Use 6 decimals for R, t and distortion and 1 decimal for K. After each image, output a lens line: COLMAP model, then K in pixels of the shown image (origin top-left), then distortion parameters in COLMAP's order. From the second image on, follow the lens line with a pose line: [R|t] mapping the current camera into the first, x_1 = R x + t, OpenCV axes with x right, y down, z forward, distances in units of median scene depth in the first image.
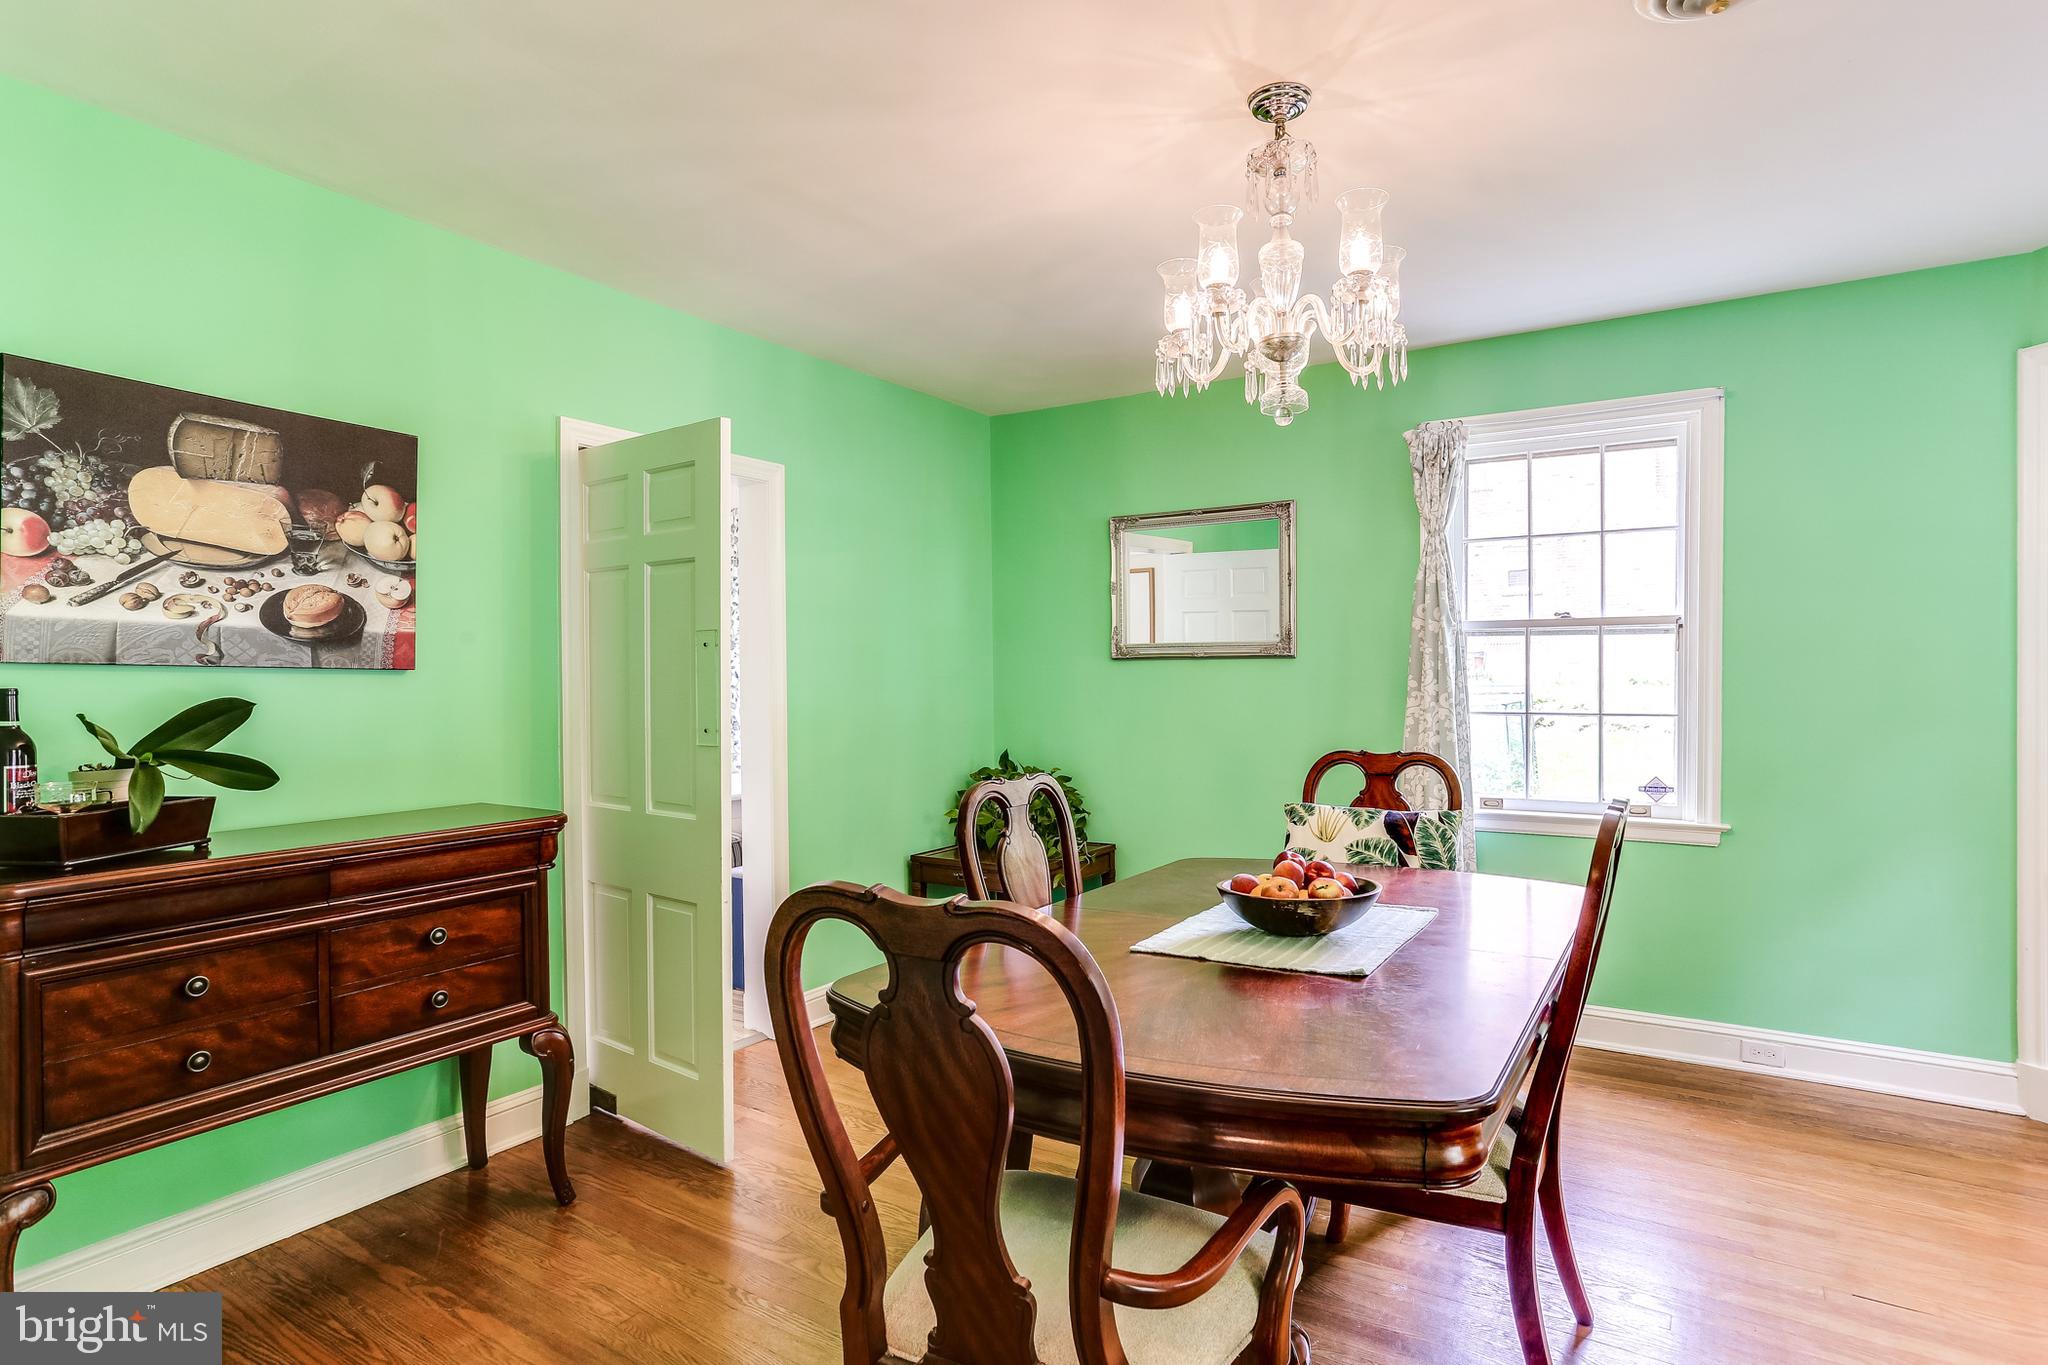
lens RADIAL K [[1090.4, 0, 1029.7], [0, 1090.4, 677.5], [0, 0, 1]] dist [-0.043301, 0.031496]
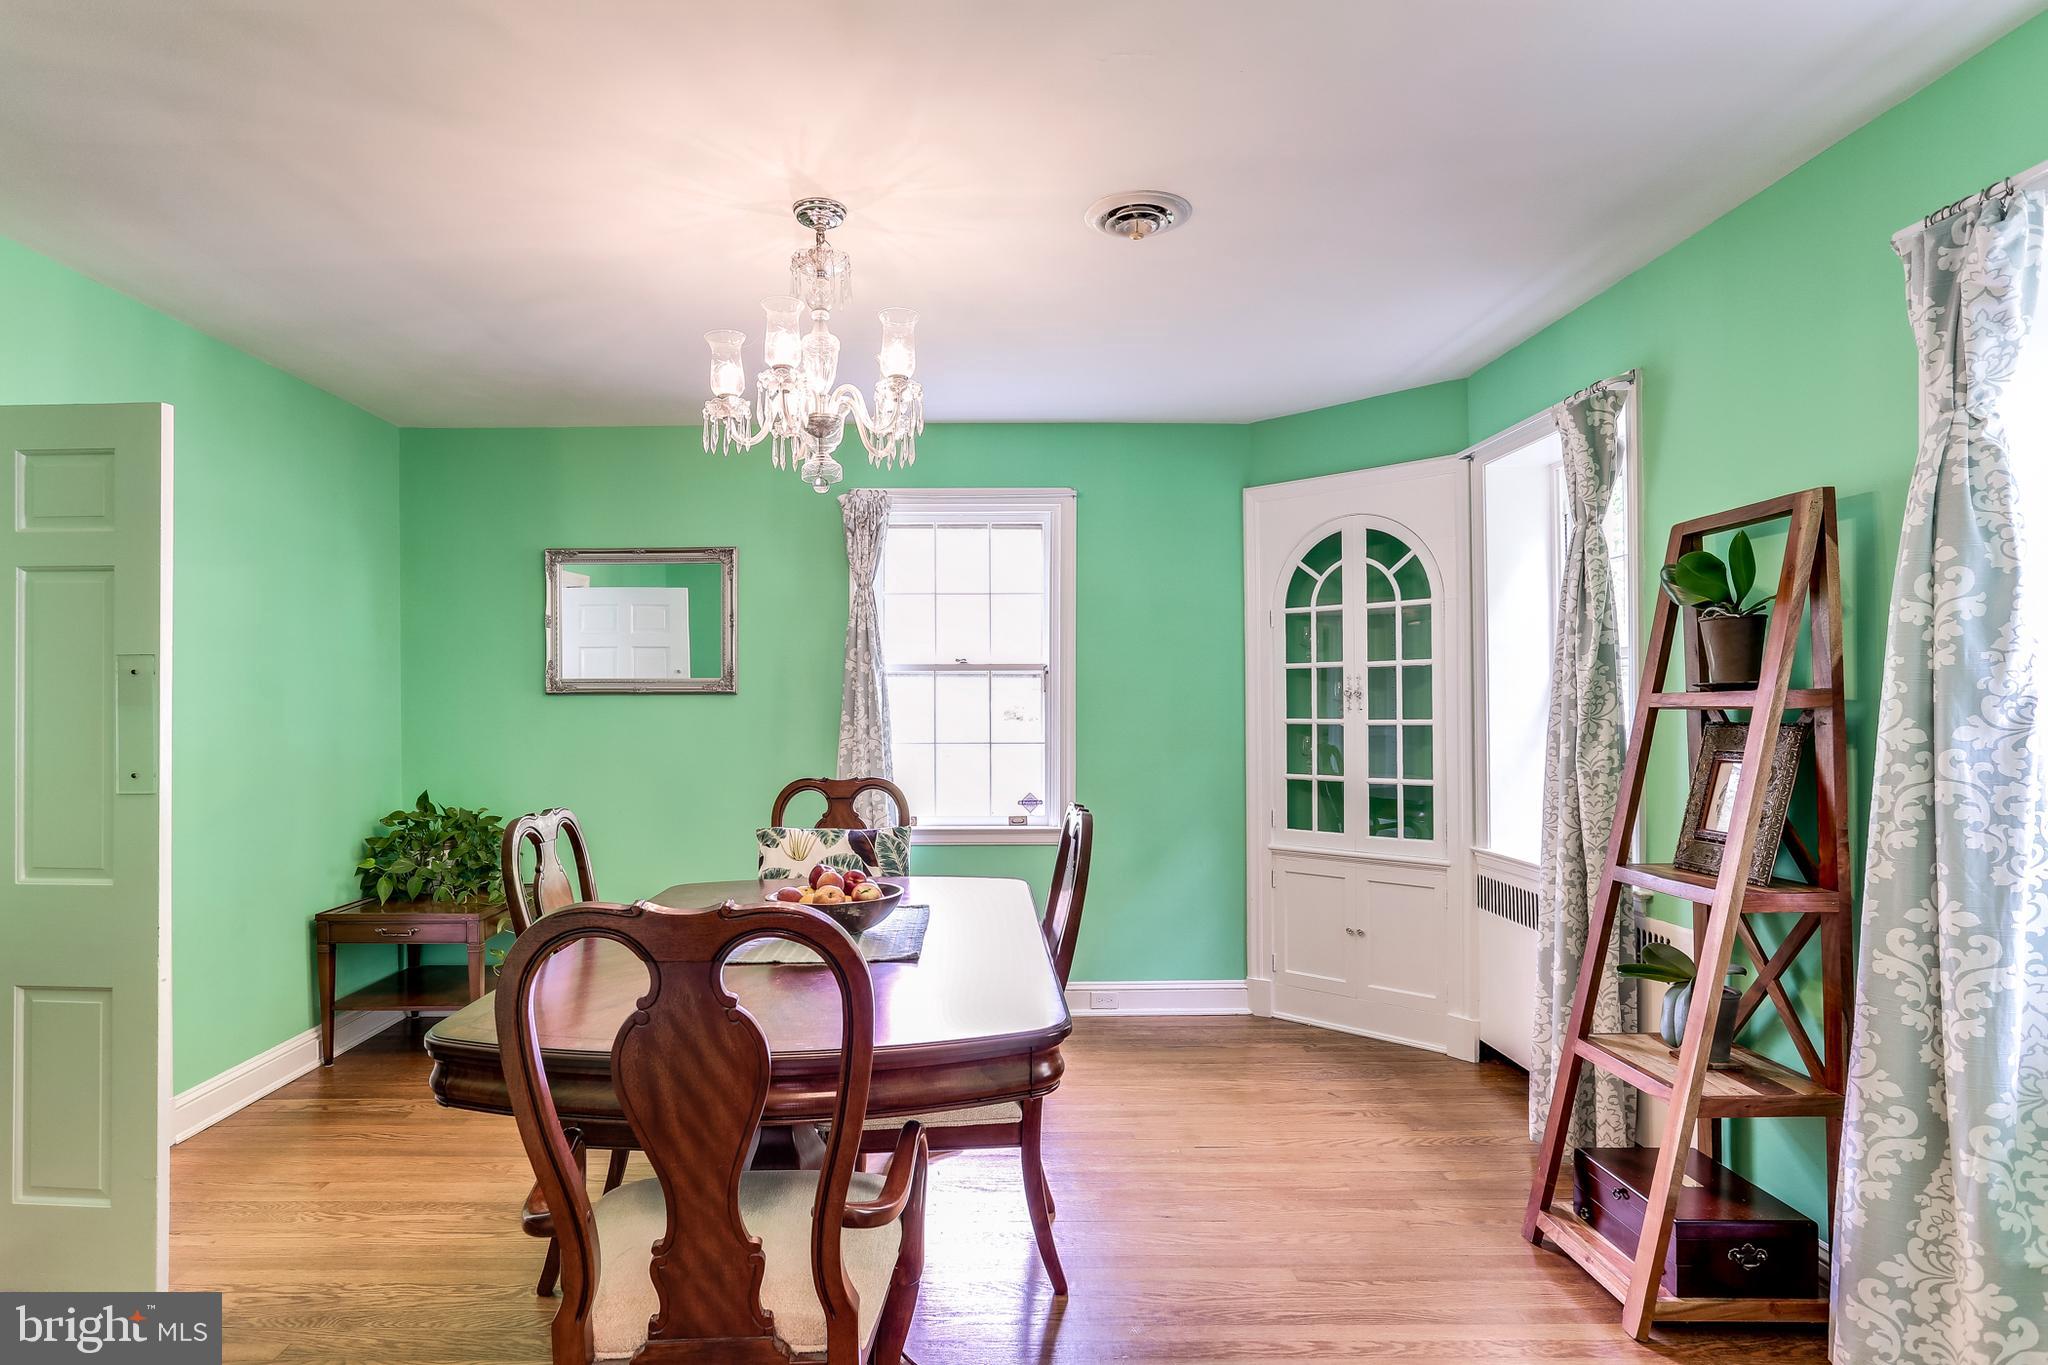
lens RADIAL K [[1067.1, 0, 1017.3], [0, 1067.1, 686.6], [0, 0, 1]] dist [-0.040944, 0.025832]
pose [[0.834901, 0.014115, 0.550219, -0.178398], [-0.000120, 0.999676, -0.025463, 0.001412], [-0.550400, 0.021193, 0.834632, -0.043100]]
